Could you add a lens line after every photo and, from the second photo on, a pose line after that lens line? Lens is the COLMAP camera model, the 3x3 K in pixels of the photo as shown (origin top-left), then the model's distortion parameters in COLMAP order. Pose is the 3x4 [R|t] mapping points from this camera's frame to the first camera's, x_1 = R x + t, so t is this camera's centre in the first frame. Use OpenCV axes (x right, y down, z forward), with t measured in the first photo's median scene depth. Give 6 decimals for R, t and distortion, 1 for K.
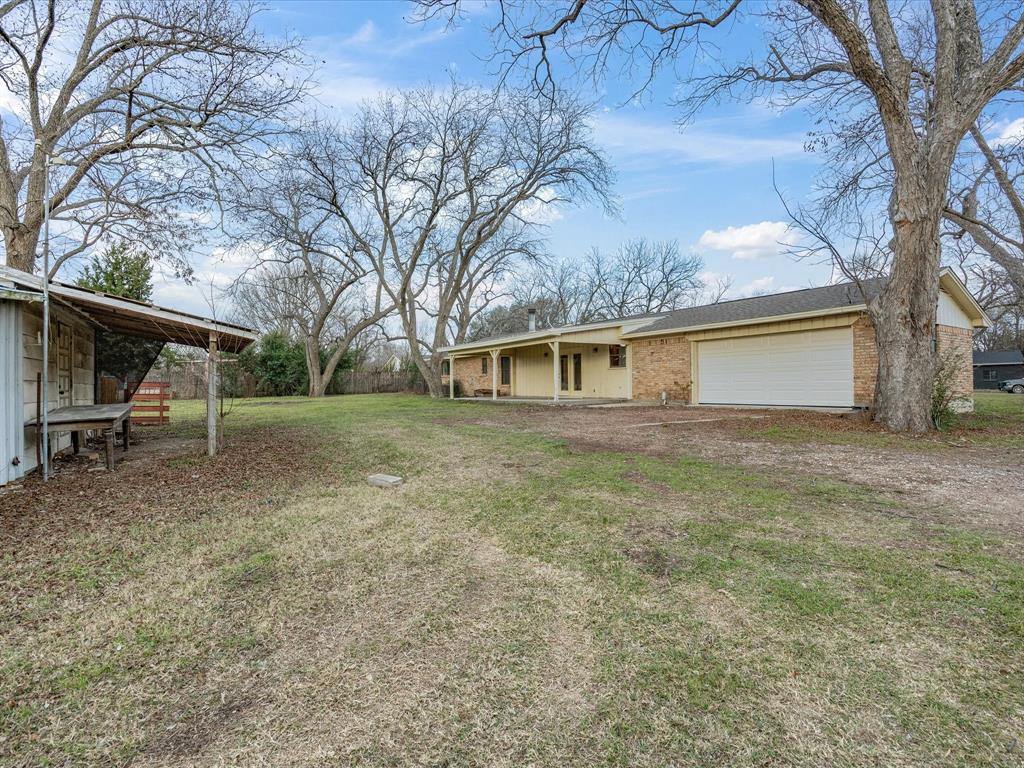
lens RADIAL K [[448.7, 0, 512.0], [0, 448.7, 384.0], [0, 0, 1]] dist [-0.038746, 0.017191]
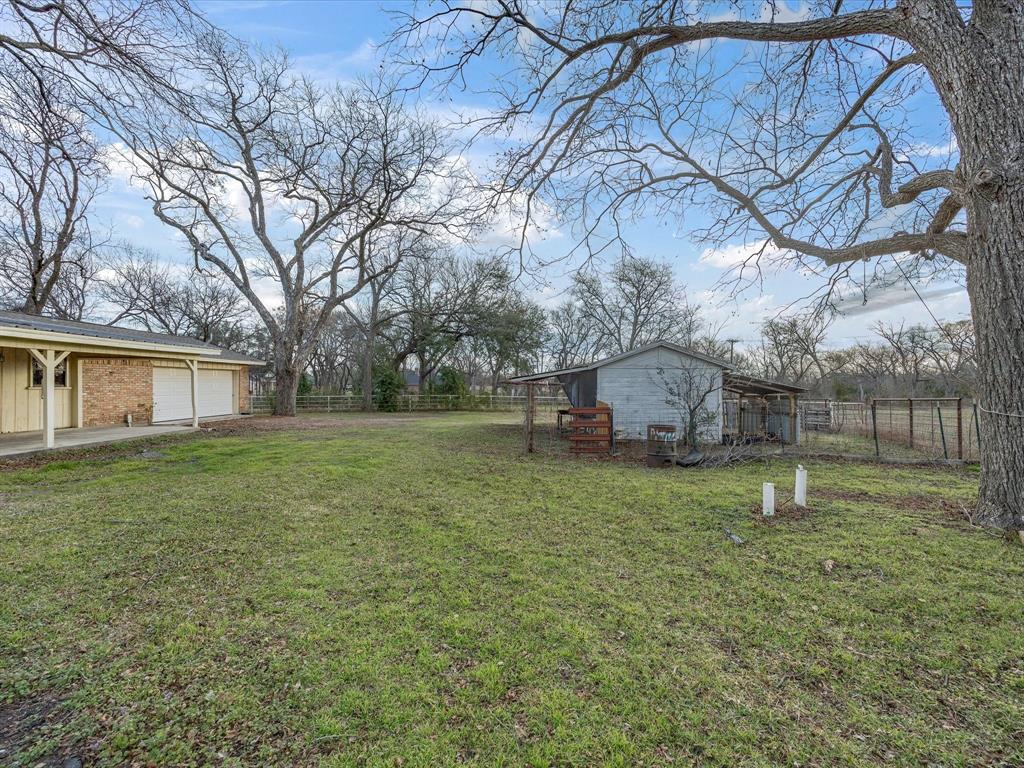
lens RADIAL K [[448.7, 0, 512.0], [0, 448.7, 384.0], [0, 0, 1]] dist [-0.038746, 0.017191]
pose [[-0.807467, 0.014476, 0.589735, -0.824130], [0.007631, 0.999872, -0.014094, -0.026726], [-0.589863, -0.006880, -0.807474, 1.187443]]
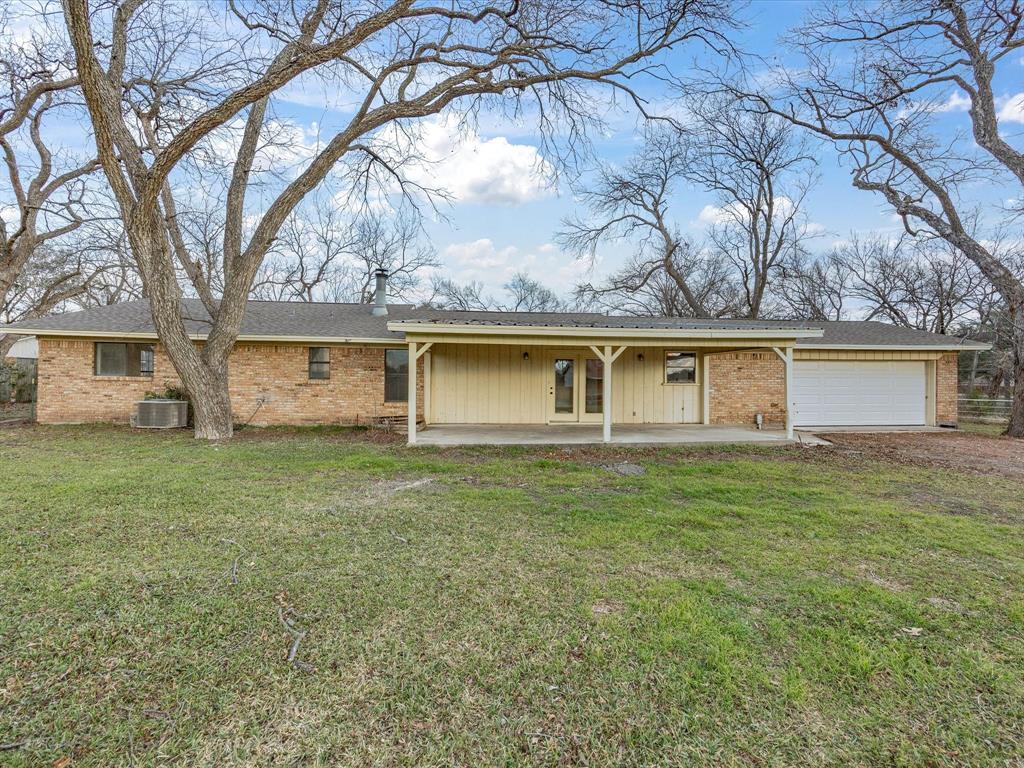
lens RADIAL K [[448.7, 0, 512.0], [0, 448.7, 384.0], [0, 0, 1]] dist [-0.038746, 0.017191]
pose [[0.506411, 0.010829, 0.862224, -0.592735], [-0.013905, 0.999894, -0.004391, -0.029115], [-0.862180, -0.009766, 0.506508, 0.906552]]
